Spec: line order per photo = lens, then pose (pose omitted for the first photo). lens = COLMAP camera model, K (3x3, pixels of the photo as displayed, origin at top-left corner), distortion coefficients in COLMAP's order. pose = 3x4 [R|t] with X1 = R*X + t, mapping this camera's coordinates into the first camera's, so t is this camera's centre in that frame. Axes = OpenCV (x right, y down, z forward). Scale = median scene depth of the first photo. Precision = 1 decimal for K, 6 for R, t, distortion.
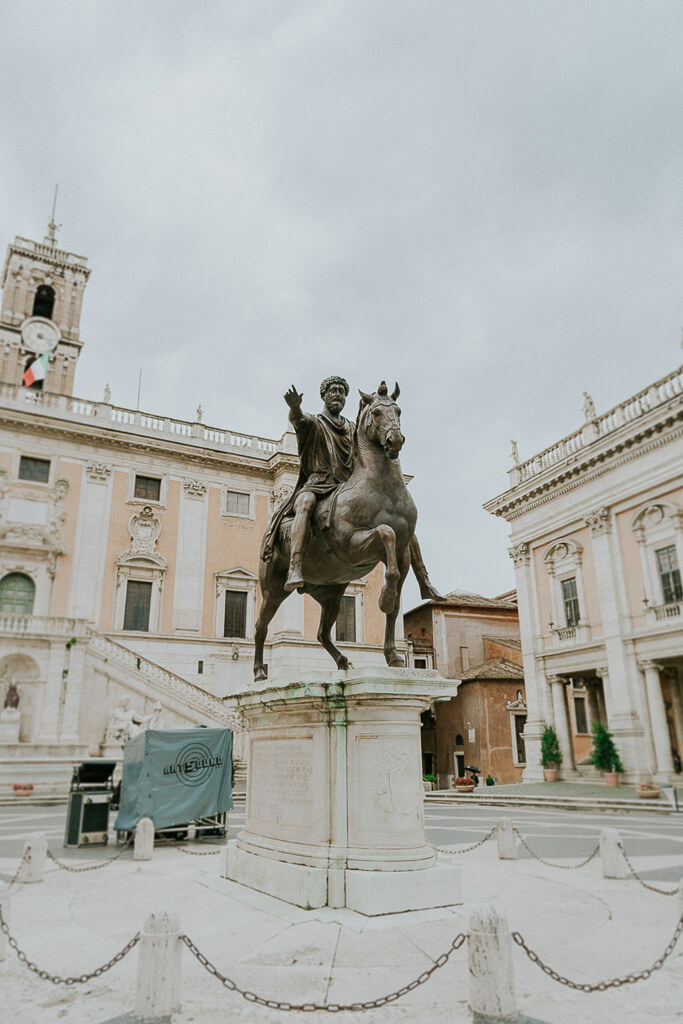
lens RADIAL K [[698.7, 0, 341.5], [0, 698.7, 512.0], [0, 0, 1]] dist [-0.000134, 0.000492]
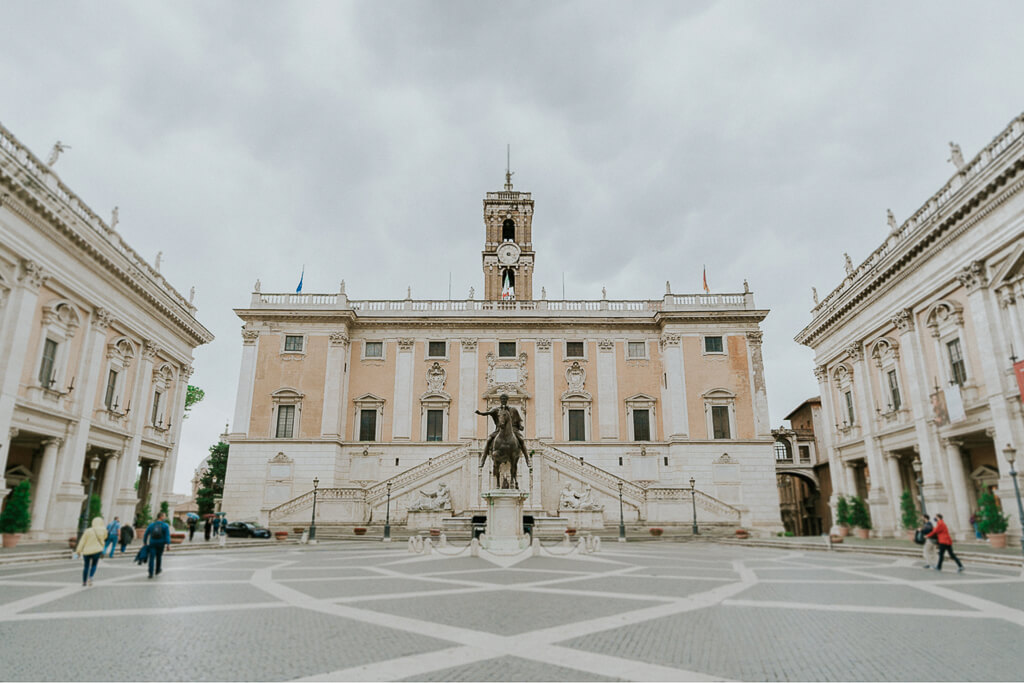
lens RADIAL K [[610.4, 0, 547.7], [0, 610.4, 348.1], [0, 0, 1]] dist [-0.000481, 0.000651]
pose [[0.893861, -0.115265, -0.433275, 0.271407], [0.141160, 0.989592, 0.027953, -0.087823], [0.425543, -0.086147, 0.900828, -0.267704]]
